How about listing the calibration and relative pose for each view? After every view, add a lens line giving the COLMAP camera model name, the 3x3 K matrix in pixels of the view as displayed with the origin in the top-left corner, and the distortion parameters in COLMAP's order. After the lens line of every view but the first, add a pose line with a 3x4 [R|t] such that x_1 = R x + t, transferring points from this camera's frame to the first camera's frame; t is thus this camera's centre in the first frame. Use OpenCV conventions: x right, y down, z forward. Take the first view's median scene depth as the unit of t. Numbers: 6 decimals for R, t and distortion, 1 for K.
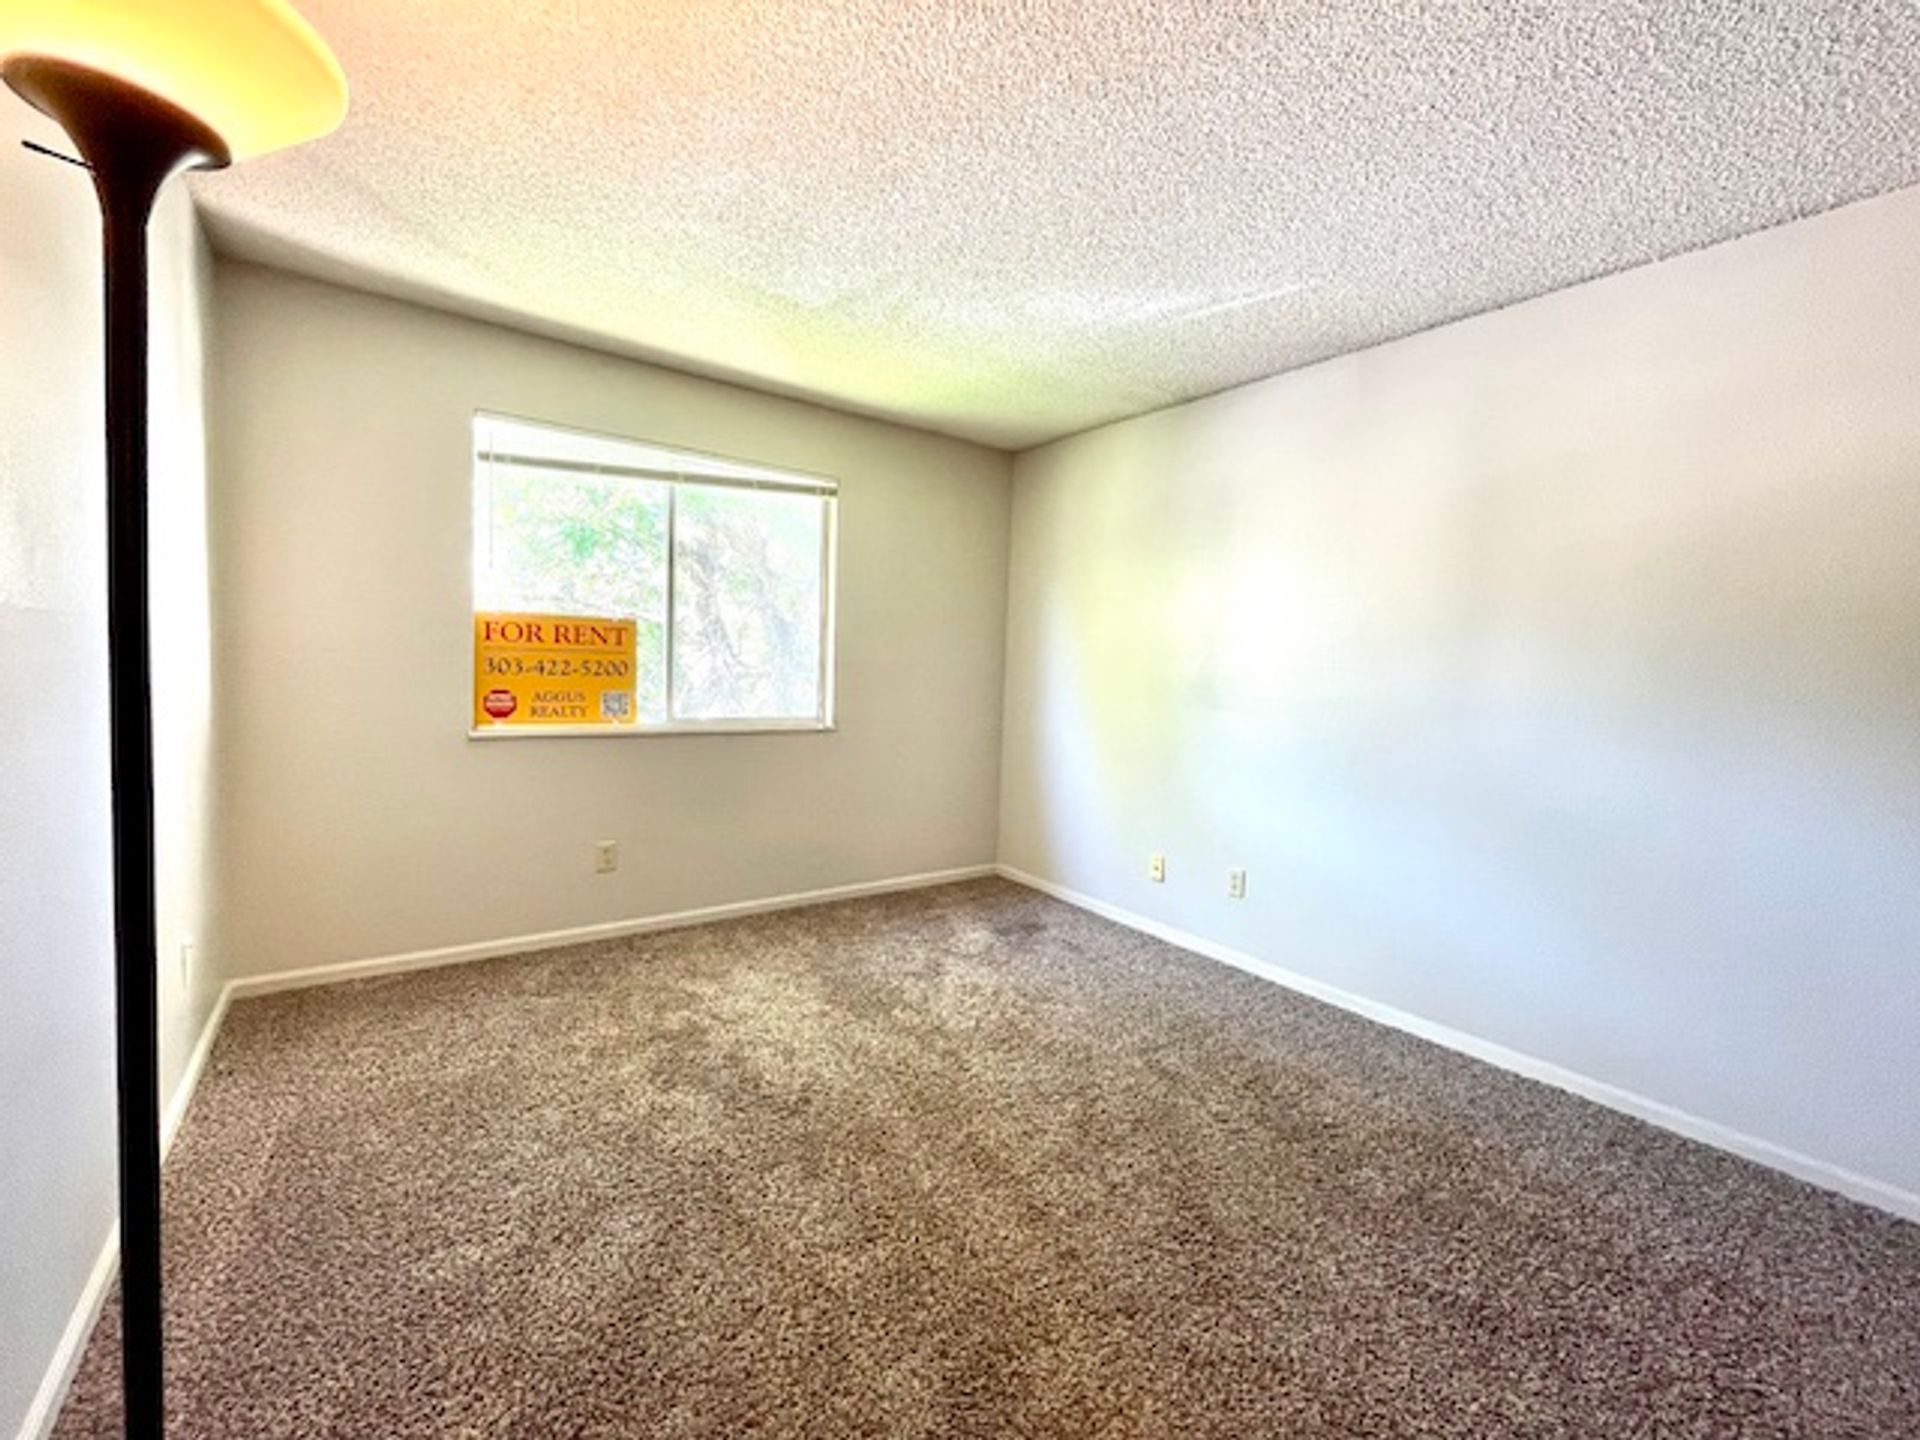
lens RADIAL K [[783.3, 0, 946.6], [0, 783.3, 714.6], [0, 0, 1]] dist [-0.001965, -0.000254]
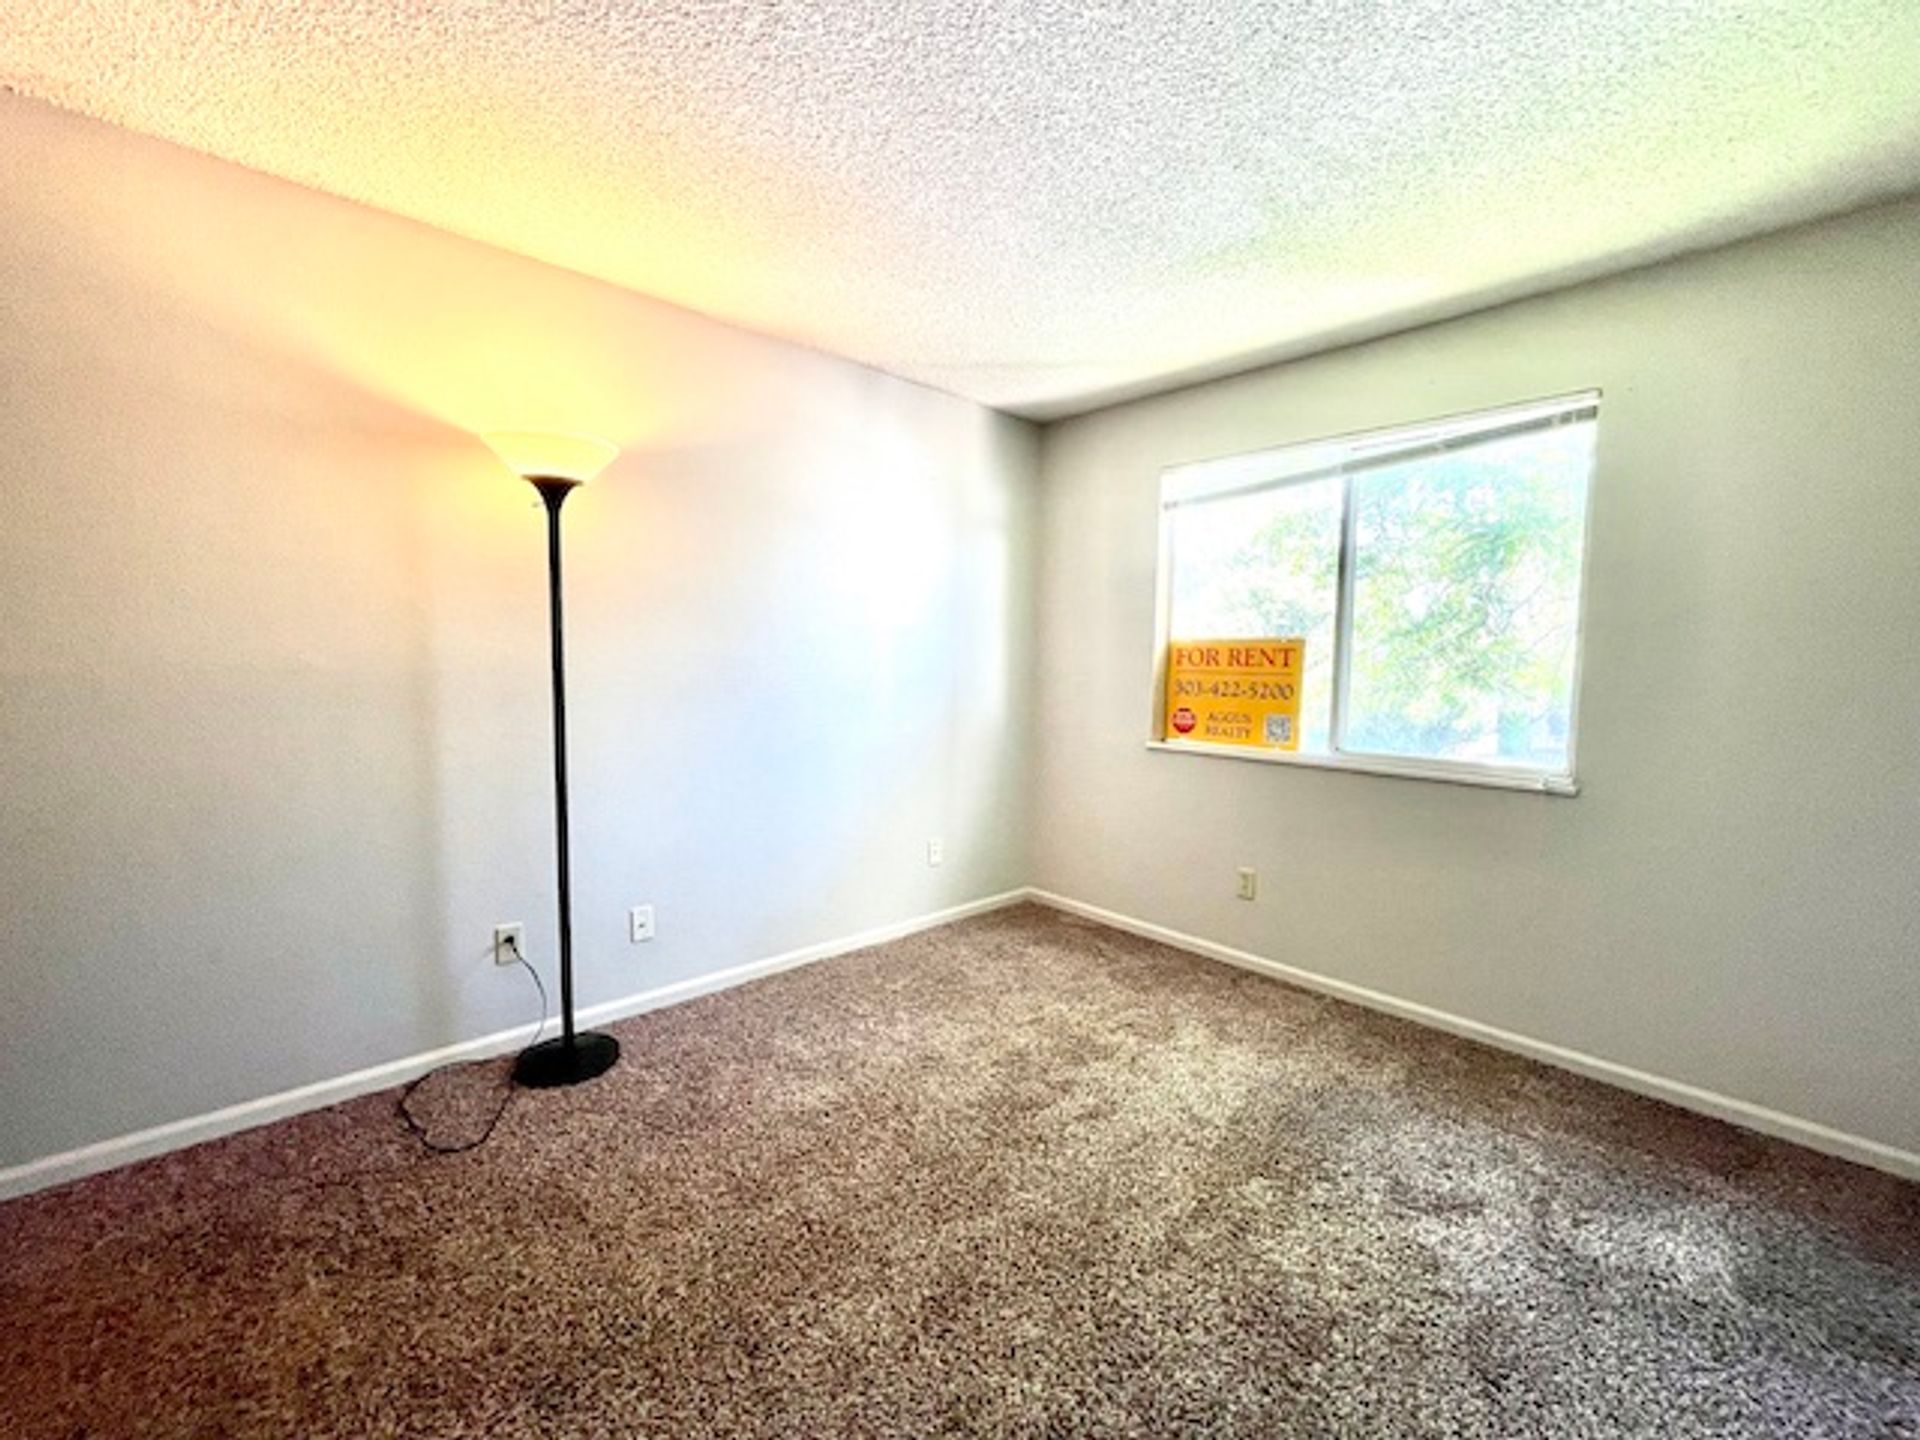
lens RADIAL K [[783.3, 0, 960.1], [0, 783.3, 719.6], [0, 0, 1]] dist [-0.001965, -0.000254]
pose [[0.129021, 0.048652, -0.990448, 0.487326], [-0.073940, 0.996487, 0.039317, -0.035086], [0.988881, 0.068161, 0.132165, 0.517577]]
